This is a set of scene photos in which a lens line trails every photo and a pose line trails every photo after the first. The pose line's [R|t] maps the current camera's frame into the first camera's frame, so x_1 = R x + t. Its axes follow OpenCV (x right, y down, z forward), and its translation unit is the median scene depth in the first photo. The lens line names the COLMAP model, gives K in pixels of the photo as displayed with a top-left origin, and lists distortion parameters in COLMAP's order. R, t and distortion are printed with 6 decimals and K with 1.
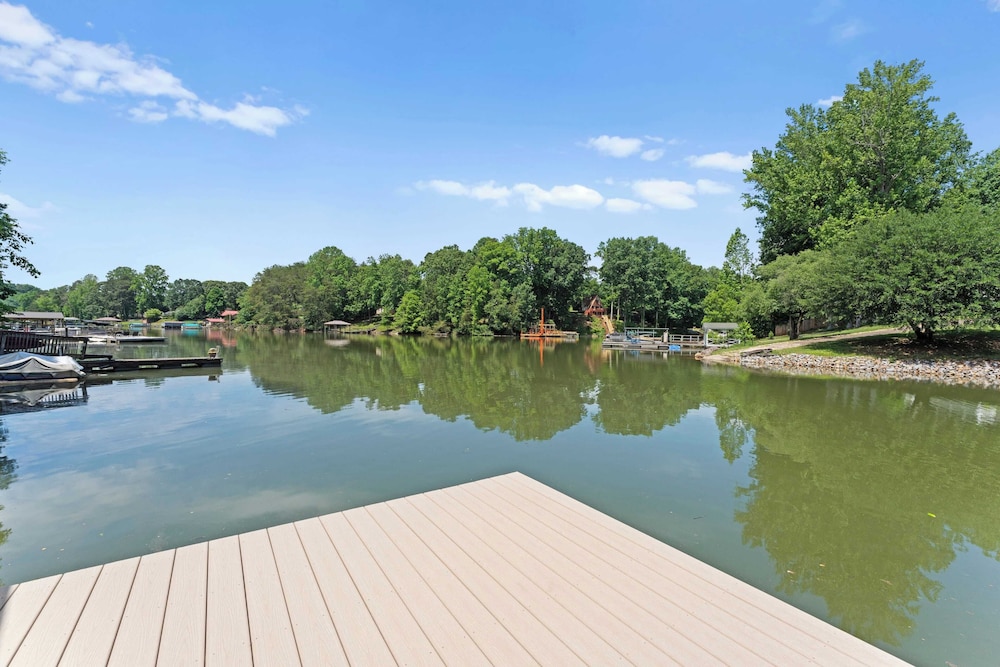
lens RADIAL K [[415.7, 0, 498.9], [0, 415.7, 335.0], [0, 0, 1]] dist [0.002121, 0.000071]
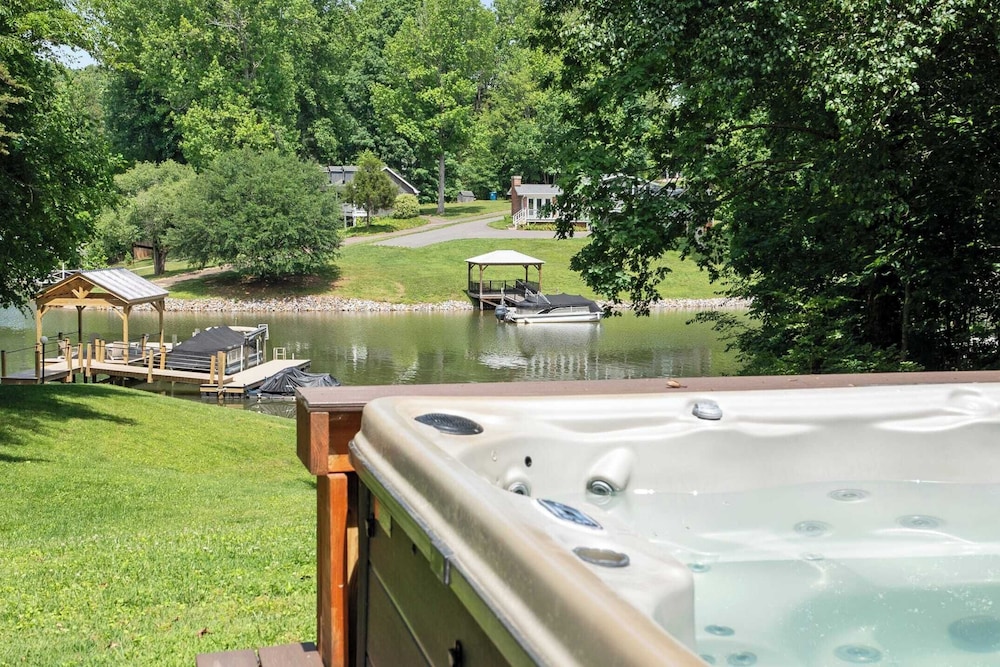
lens RADIAL K [[1472.5, 0, 500.0], [0, 1472.5, 333.5], [0, 0, 1]] dist [0.180927, -0.002149]
pose [[0.668765, -0.079282, 0.739234, -0.538244], [0.015225, 0.995550, 0.092998, -0.074758], [-0.743318, -0.050940, 0.666996, -0.772361]]
